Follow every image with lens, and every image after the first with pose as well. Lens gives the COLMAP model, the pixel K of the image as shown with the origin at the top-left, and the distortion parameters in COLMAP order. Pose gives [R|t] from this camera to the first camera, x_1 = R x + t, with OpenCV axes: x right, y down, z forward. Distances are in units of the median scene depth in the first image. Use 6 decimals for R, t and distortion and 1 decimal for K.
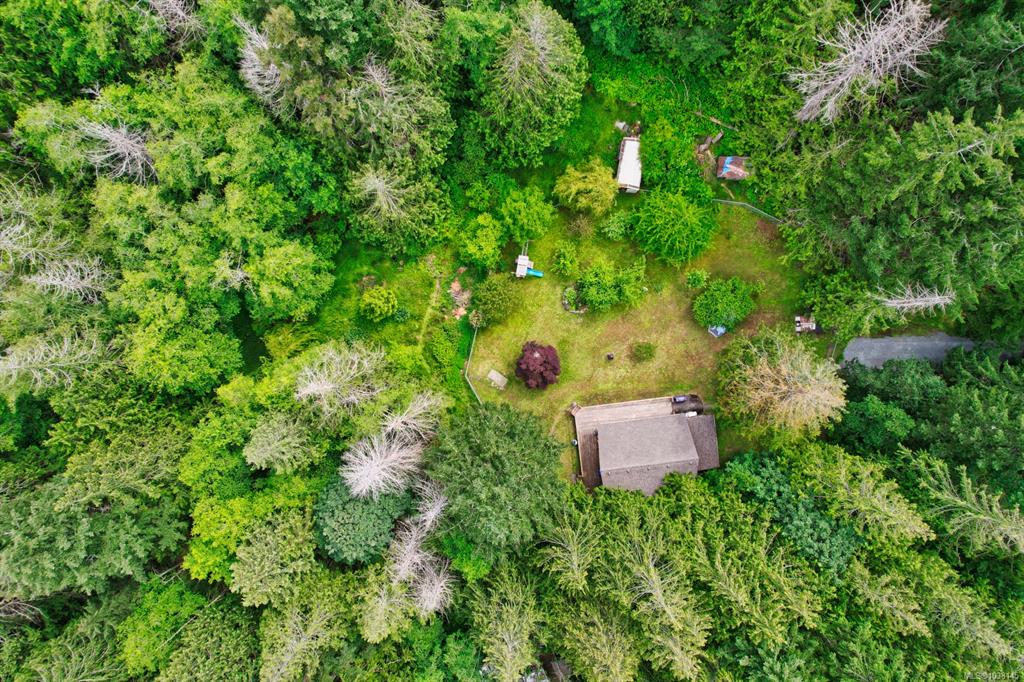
lens RADIAL K [[649.0, 0, 512.0], [0, 649.0, 341.0], [0, 0, 1]] dist [-0.000278, -0.000034]
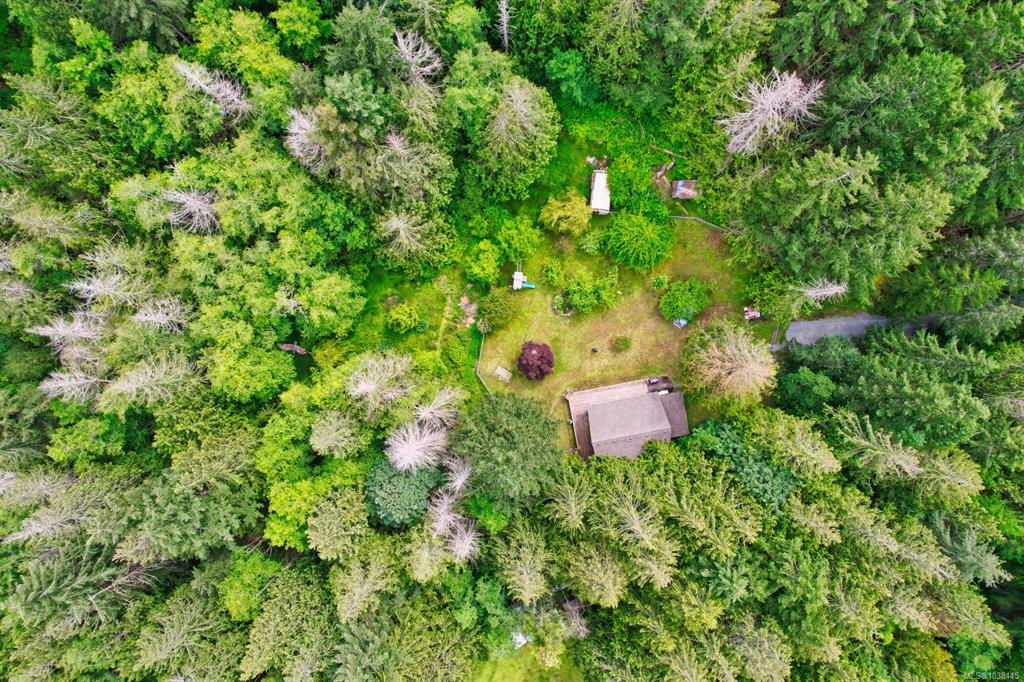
lens RADIAL K [[649.0, 0, 512.0], [0, 649.0, 341.0], [0, 0, 1]] dist [-0.000278, -0.000034]
pose [[0.997970, -0.063685, 0.000877, -0.004177], [0.063688, 0.997962, -0.003954, 0.003171], [-0.000624, 0.004002, 0.999992, -0.256245]]
